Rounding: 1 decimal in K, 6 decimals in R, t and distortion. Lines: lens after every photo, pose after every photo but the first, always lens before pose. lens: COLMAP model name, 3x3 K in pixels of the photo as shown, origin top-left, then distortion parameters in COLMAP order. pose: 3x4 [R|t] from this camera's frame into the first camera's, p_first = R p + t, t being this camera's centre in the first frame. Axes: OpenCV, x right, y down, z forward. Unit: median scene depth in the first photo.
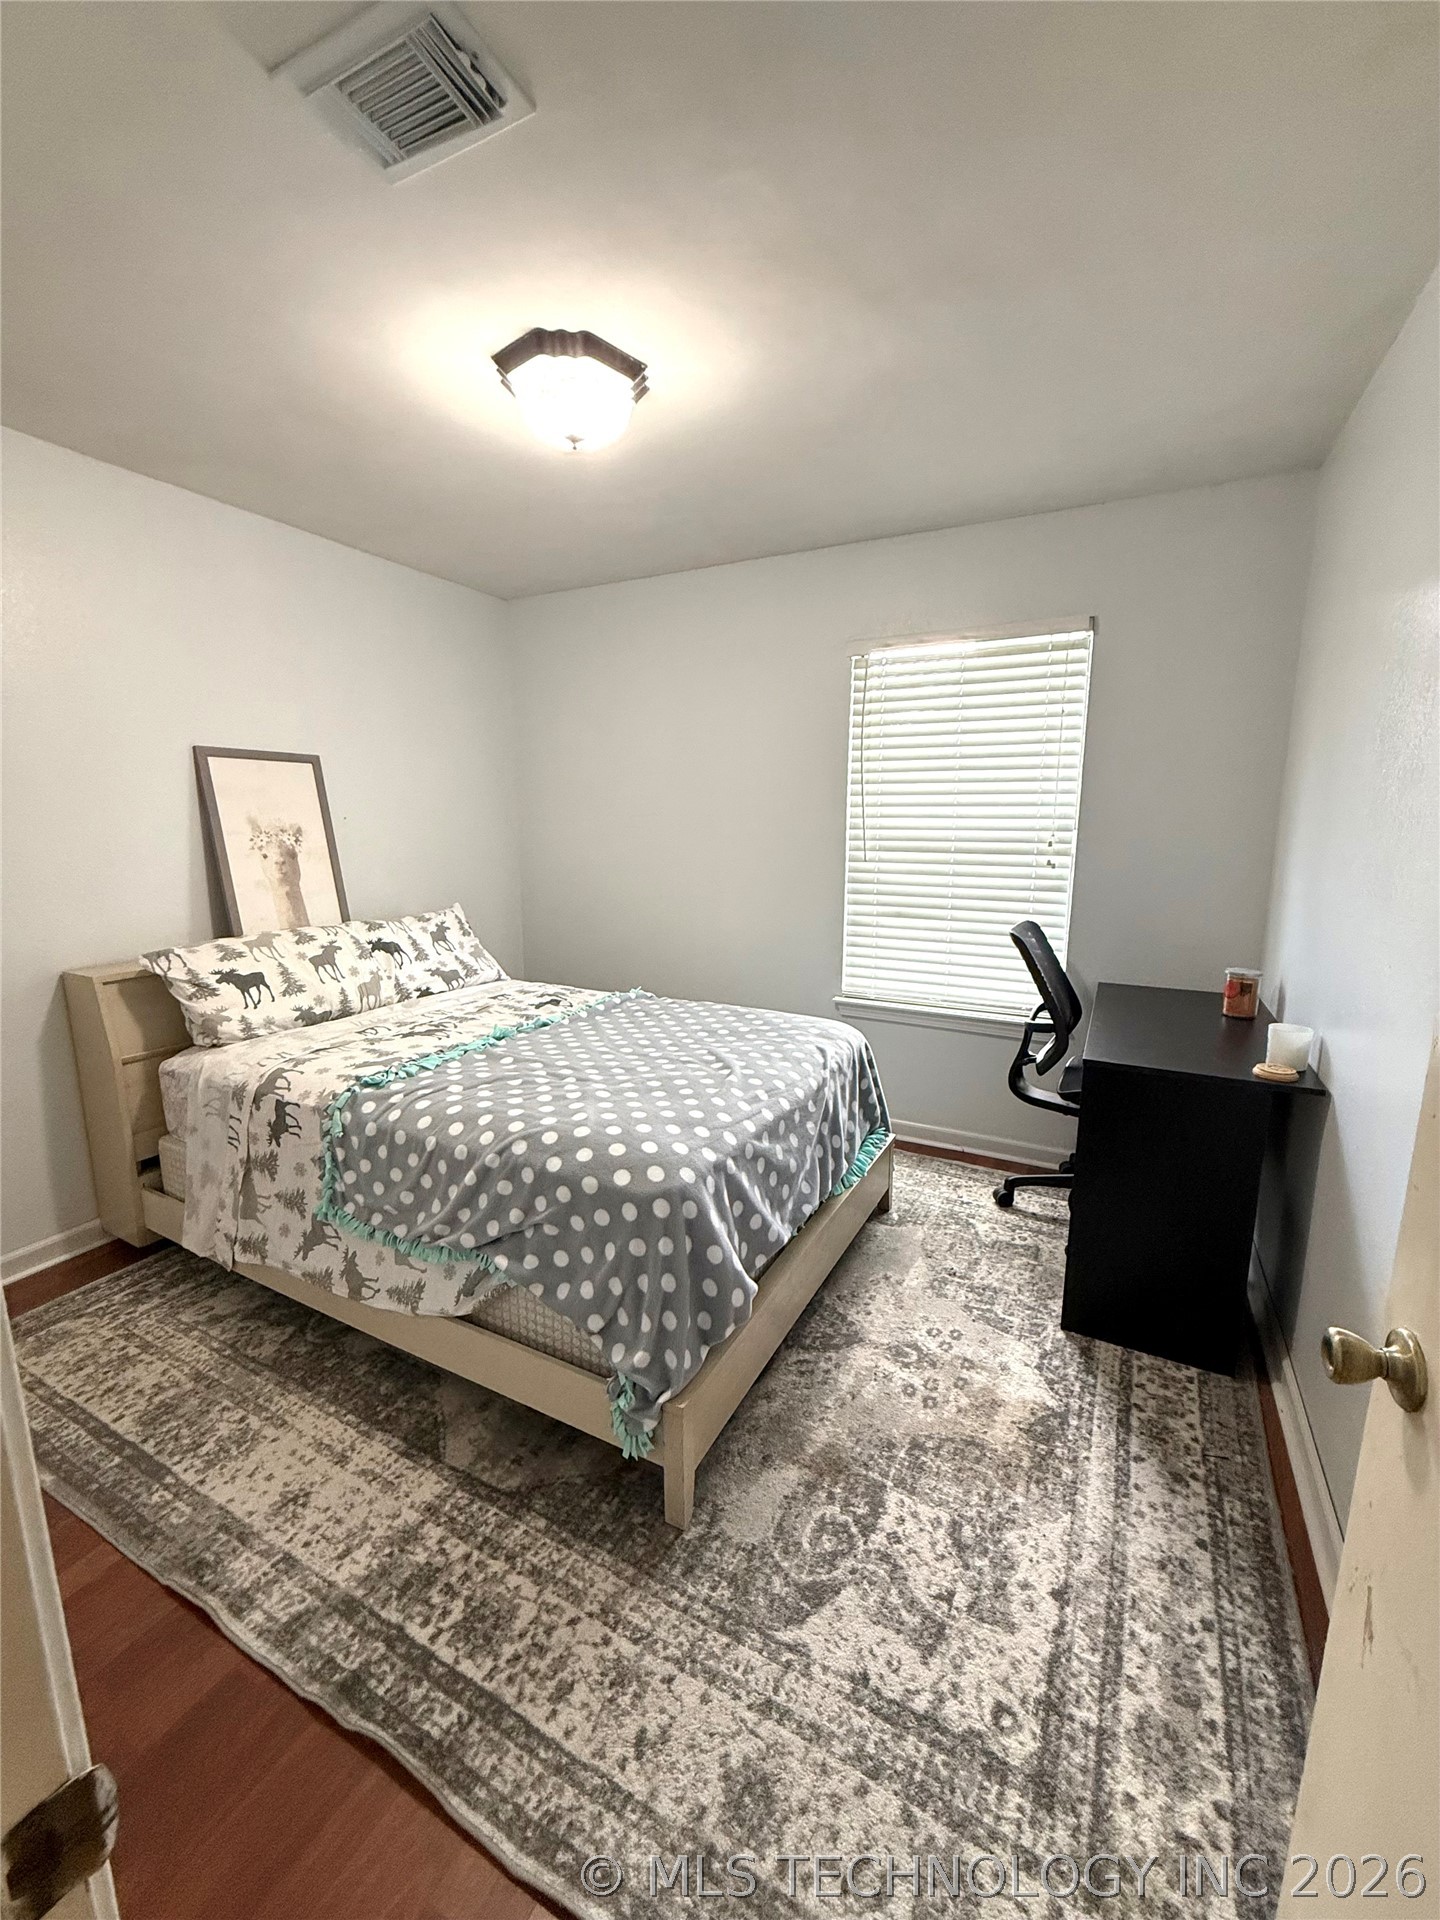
lens RADIAL K [[766.1, 0, 723.1], [0, 766.1, 952.7], [0, 0, 1]] dist [0.006834, -0.000903]
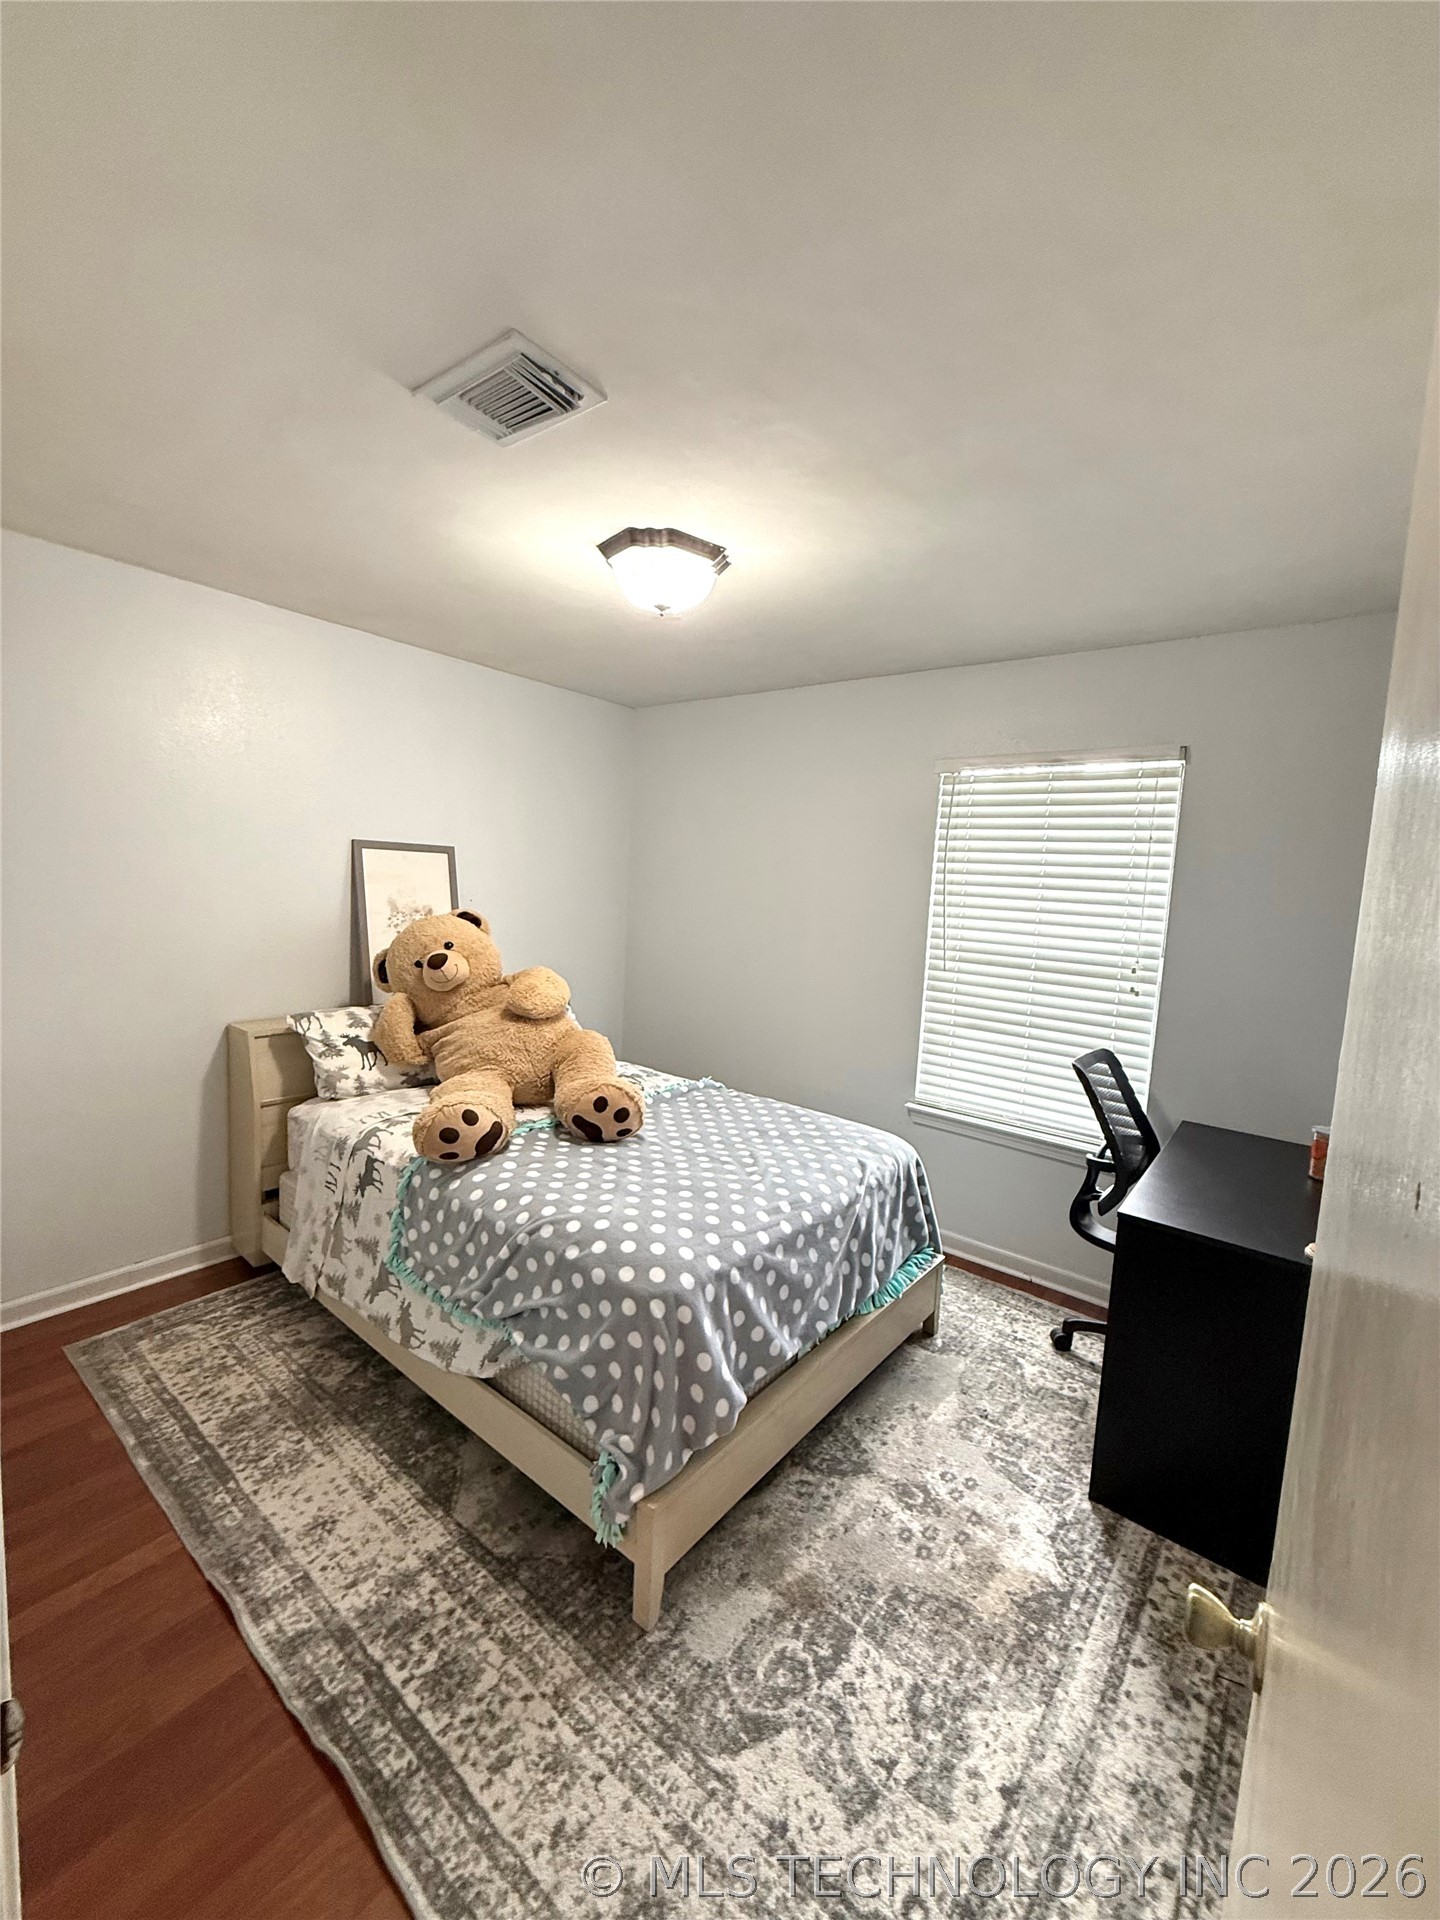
lens RADIAL K [[766.1, 0, 723.0], [0, 766.1, 953.7], [0, 0, 1]] dist [0.006834, -0.000903]
pose [[0.980986, 0.067875, -0.181820, 0.135923], [-0.082475, 0.993844, -0.073976, -0.071691], [0.175680, 0.087565, 0.980545, -0.065321]]
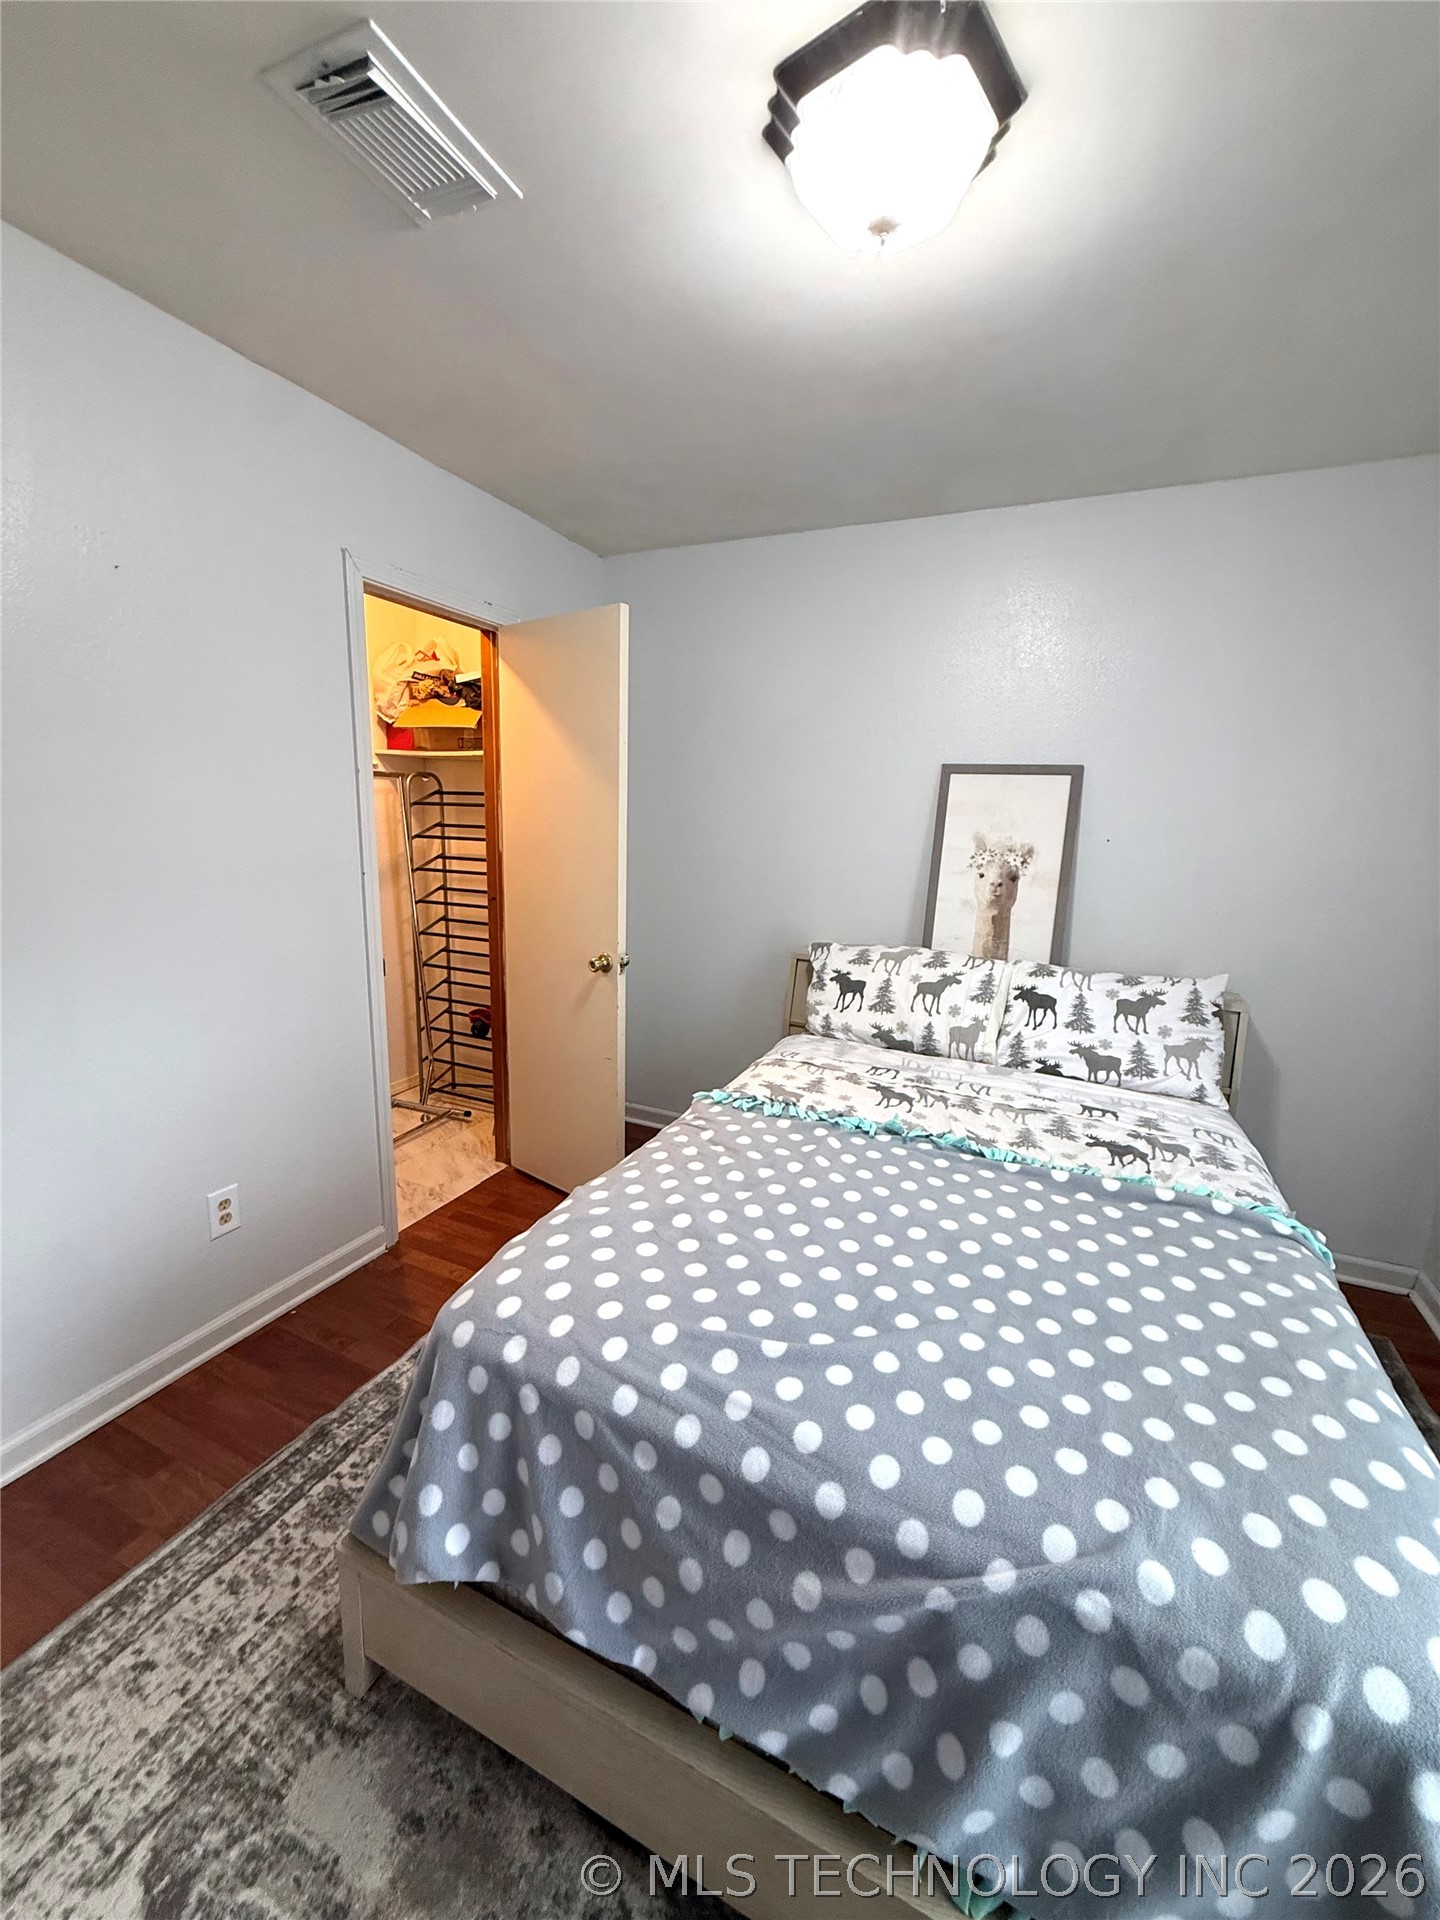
lens RADIAL K [[766.1, 0, 720.2], [0, 766.1, 952.8], [0, 0, 1]] dist [0.006834, -0.000903]
pose [[0.048173, 0.180543, -0.982387, 0.492786], [-0.207632, 0.963854, 0.166955, -0.180307], [0.977020, 0.195932, 0.083918, 0.900575]]
